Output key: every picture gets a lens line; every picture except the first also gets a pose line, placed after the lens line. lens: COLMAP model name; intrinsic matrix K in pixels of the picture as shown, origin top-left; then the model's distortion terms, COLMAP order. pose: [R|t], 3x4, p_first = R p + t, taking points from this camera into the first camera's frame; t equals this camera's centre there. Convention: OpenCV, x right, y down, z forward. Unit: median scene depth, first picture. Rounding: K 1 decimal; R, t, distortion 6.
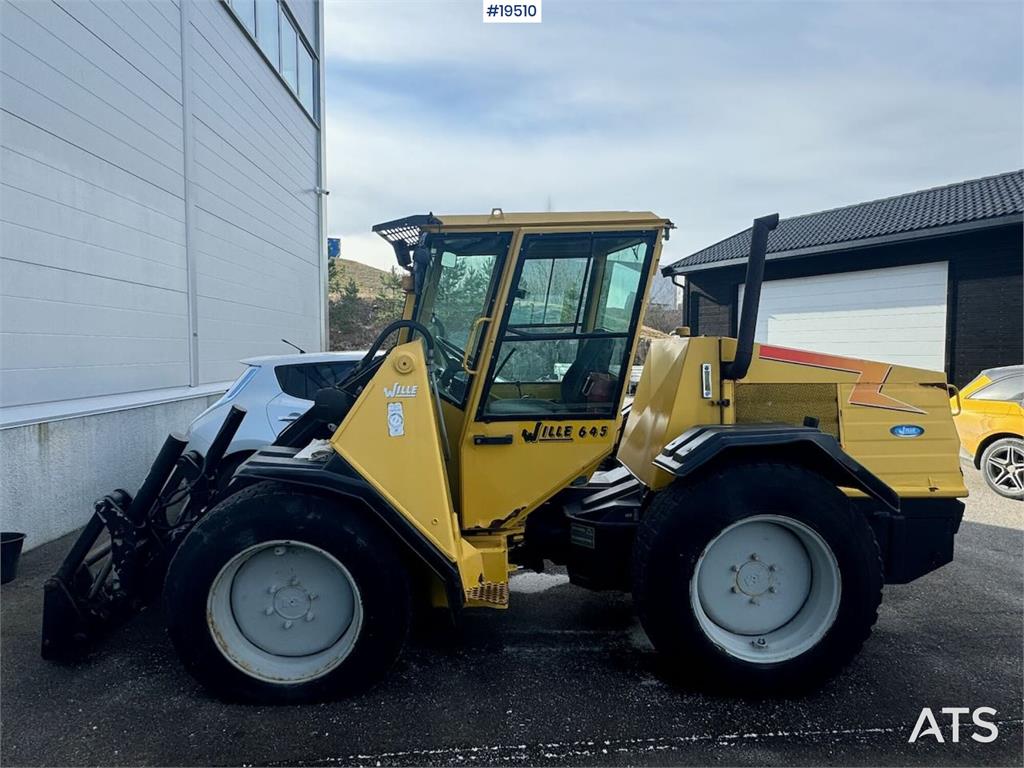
lens RADIAL K [[616.9, 0, 512.0], [0, 616.9, 384.0], [0, 0, 1]] dist [-0.001586, 0.000253]
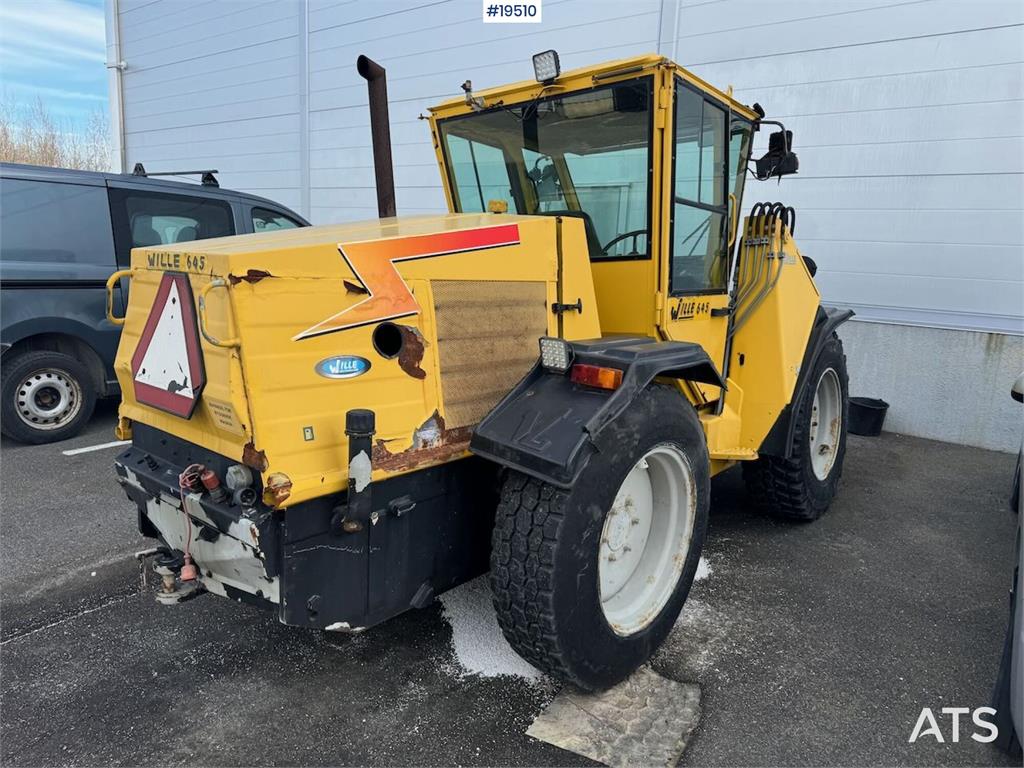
lens RADIAL K [[734.5, 0, 518.3], [0, 734.5, 389.2], [0, 0, 1]] dist [0.101496, -0.164377]
pose [[-0.662359, 0.111214, -0.740886, 1.089758], [-0.086840, 0.970858, 0.223371, -0.084858], [0.744137, 0.212290, -0.633398, 1.899013]]
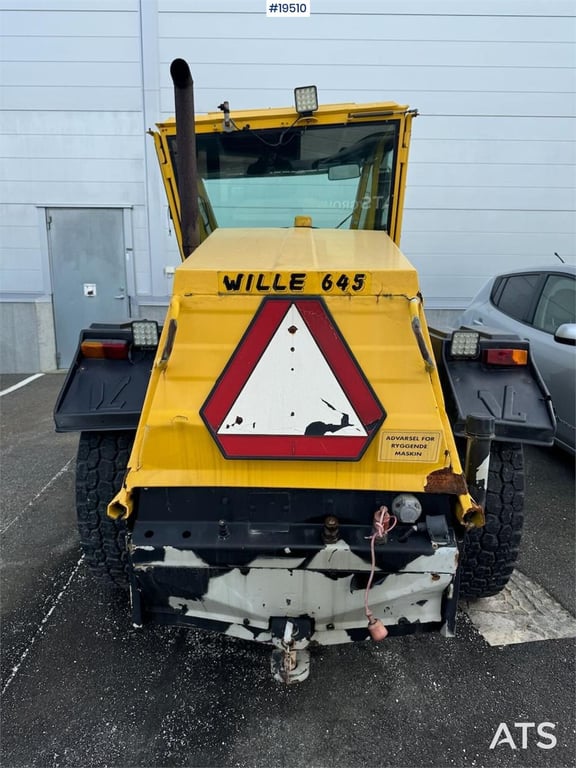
lens RADIAL K [[550.9, 0, 289.7], [0, 550.9, 386.3], [0, 0, 1]] dist [0.101496, -0.164377]
pose [[-0.057461, 0.200914, -0.977922, 1.213804], [-0.068699, 0.976423, 0.204642, -0.026333], [0.995981, 0.078942, -0.042303, 1.215027]]
